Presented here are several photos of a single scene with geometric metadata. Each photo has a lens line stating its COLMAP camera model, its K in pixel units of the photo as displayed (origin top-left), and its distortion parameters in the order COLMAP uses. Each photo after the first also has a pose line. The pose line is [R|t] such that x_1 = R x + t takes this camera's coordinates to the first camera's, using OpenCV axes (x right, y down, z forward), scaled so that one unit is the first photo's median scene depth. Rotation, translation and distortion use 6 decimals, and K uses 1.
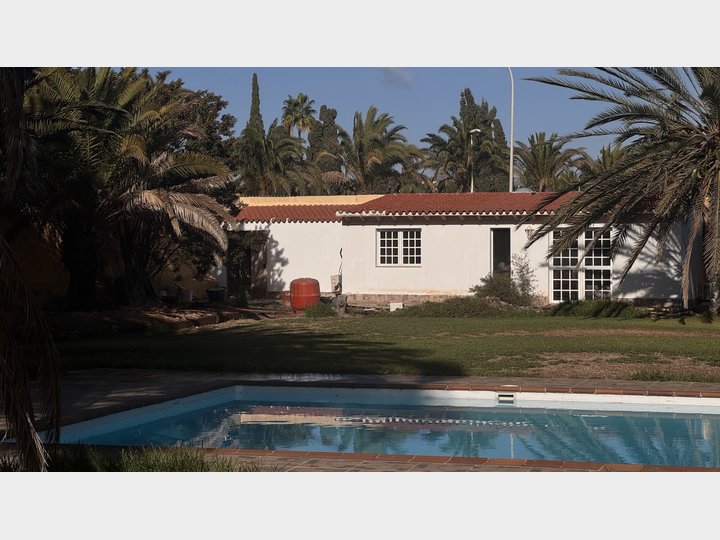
lens RADIAL K [[1616.5, 0, 360.0], [0, 1616.5, 267.3], [0, 0, 1]] dist [0.289129, 0.000000]
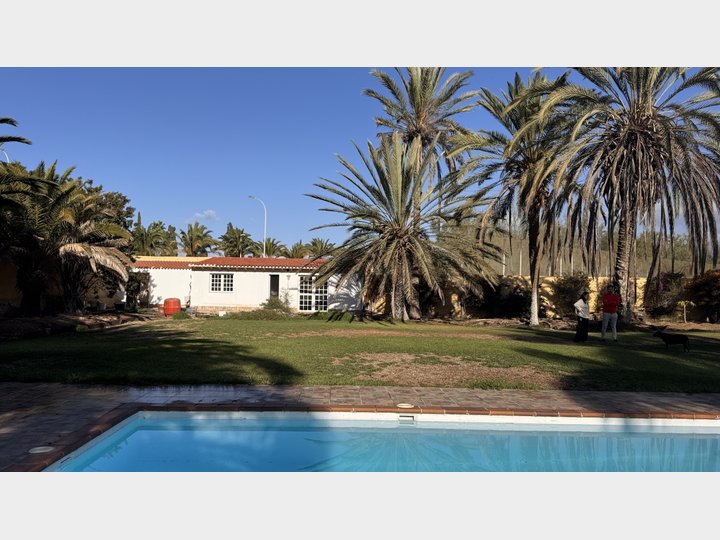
lens RADIAL K [[572.0, 0, 361.2], [0, 572.0, 276.5], [0, 0, 1]] dist [0.073674, -0.022792]
pose [[0.953078, 0.027303, 0.301490, -0.026911], [-0.018641, 0.999328, -0.031570, -0.001077], [-0.302149, 0.024469, 0.952947, 0.292689]]
